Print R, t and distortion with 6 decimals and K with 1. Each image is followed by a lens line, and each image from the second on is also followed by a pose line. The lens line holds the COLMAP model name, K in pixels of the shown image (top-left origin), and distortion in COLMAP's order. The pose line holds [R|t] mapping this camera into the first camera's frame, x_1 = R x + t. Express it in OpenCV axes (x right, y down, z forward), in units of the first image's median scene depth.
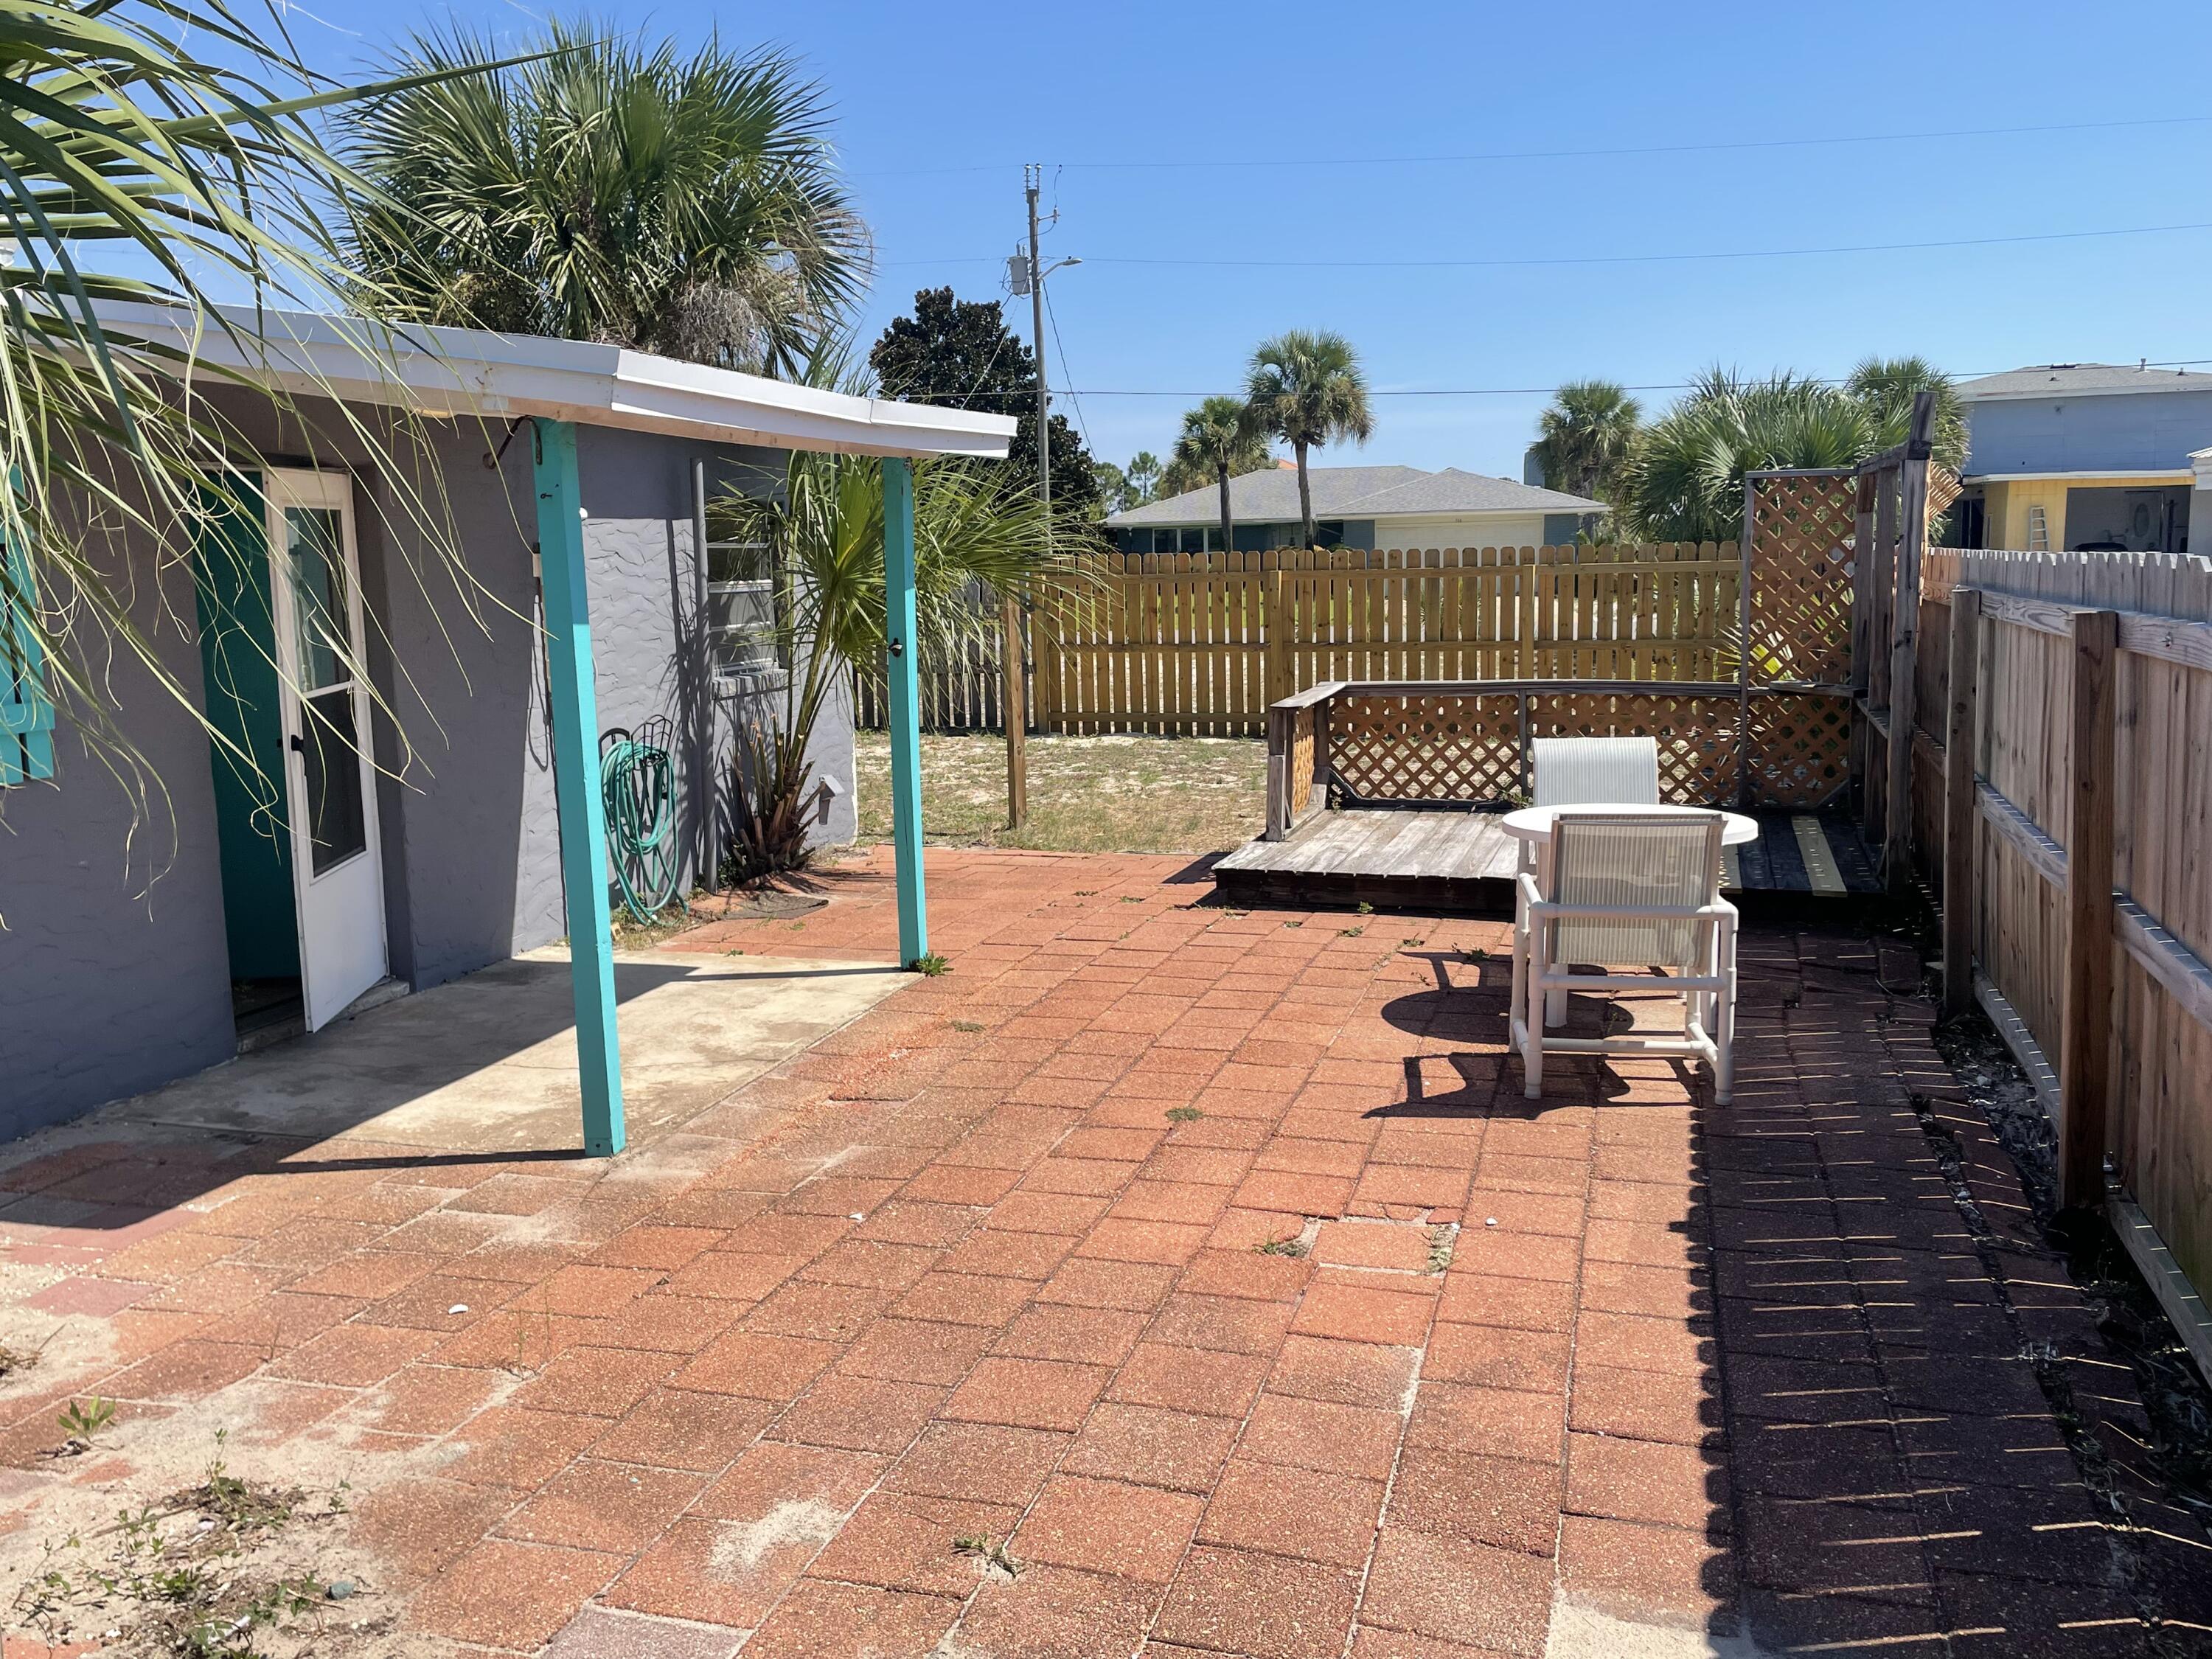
lens RADIAL K [[1873.1, 0, 1108.5], [0, 1873.1, 824.5], [0, 0, 1]] dist [0.087250, -0.121867]
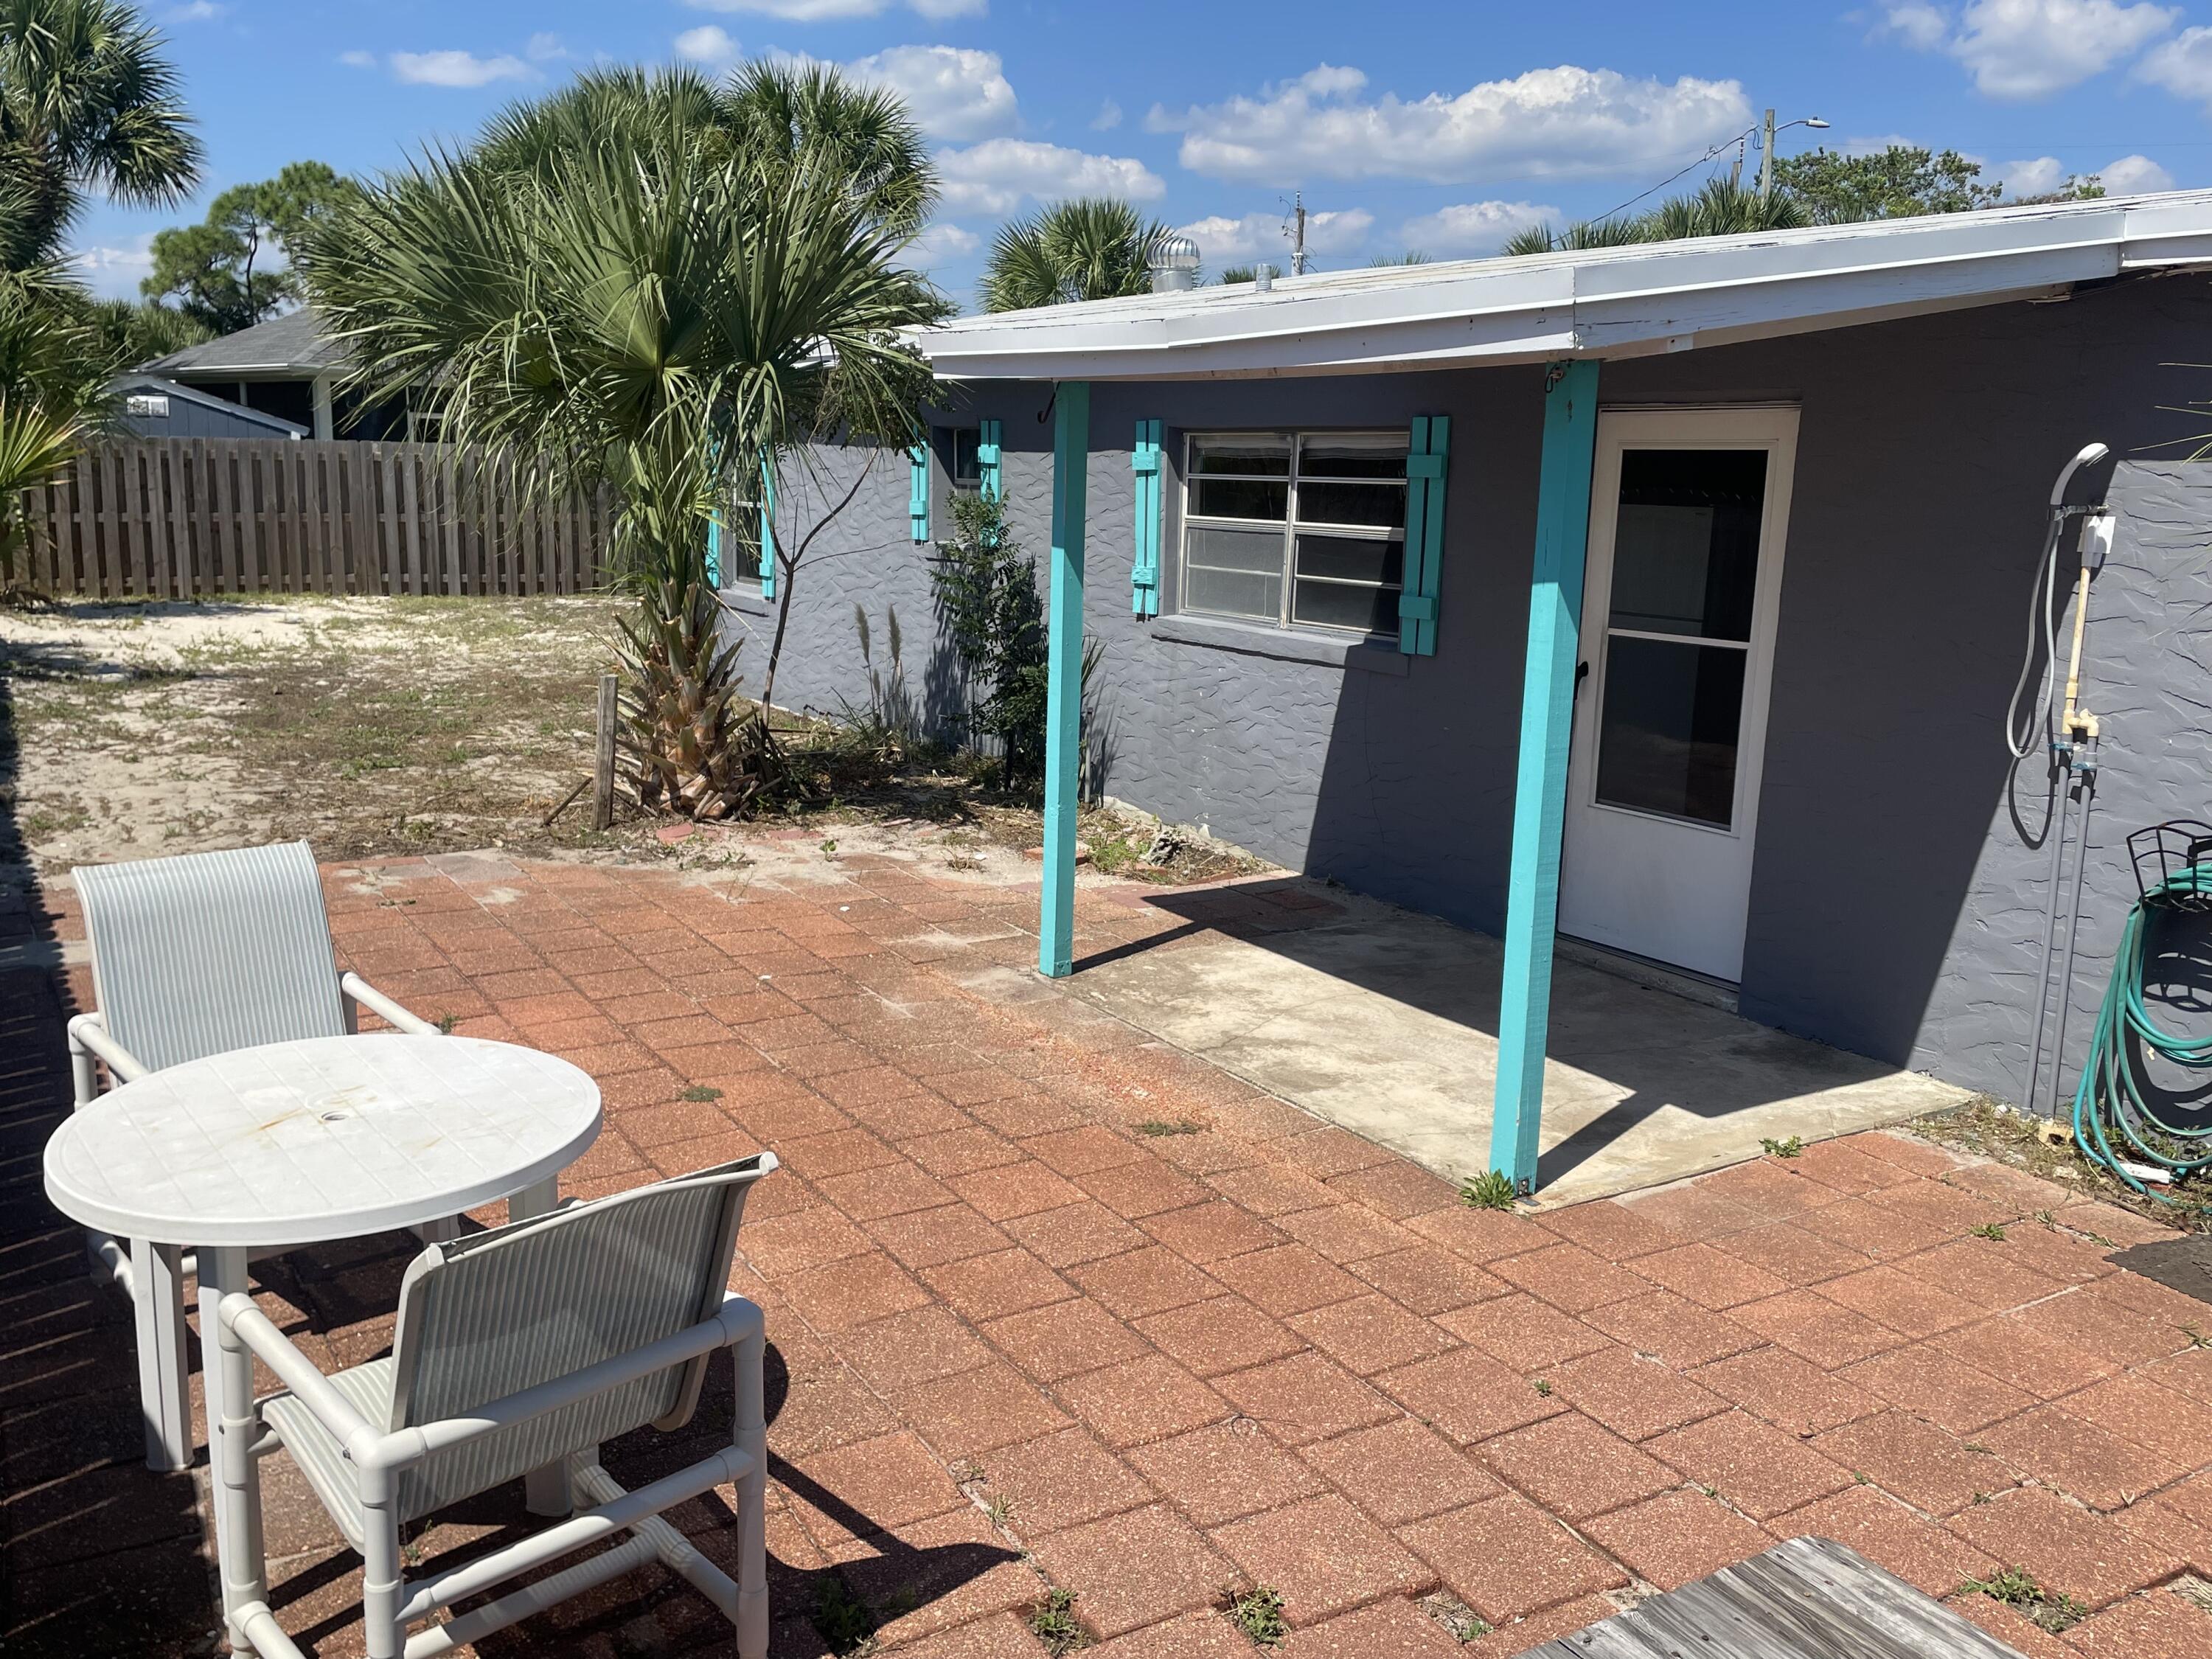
lens RADIAL K [[1873.1, 0, 1110.8], [0, 1873.1, 831.8], [0, 0, 1]] dist [0.087250, -0.121867]
pose [[-0.671946, 0.144513, -0.726364, 0.603872], [-0.118619, 0.947115, 0.298164, -0.292893], [0.731039, 0.286511, -0.619268, 1.800587]]
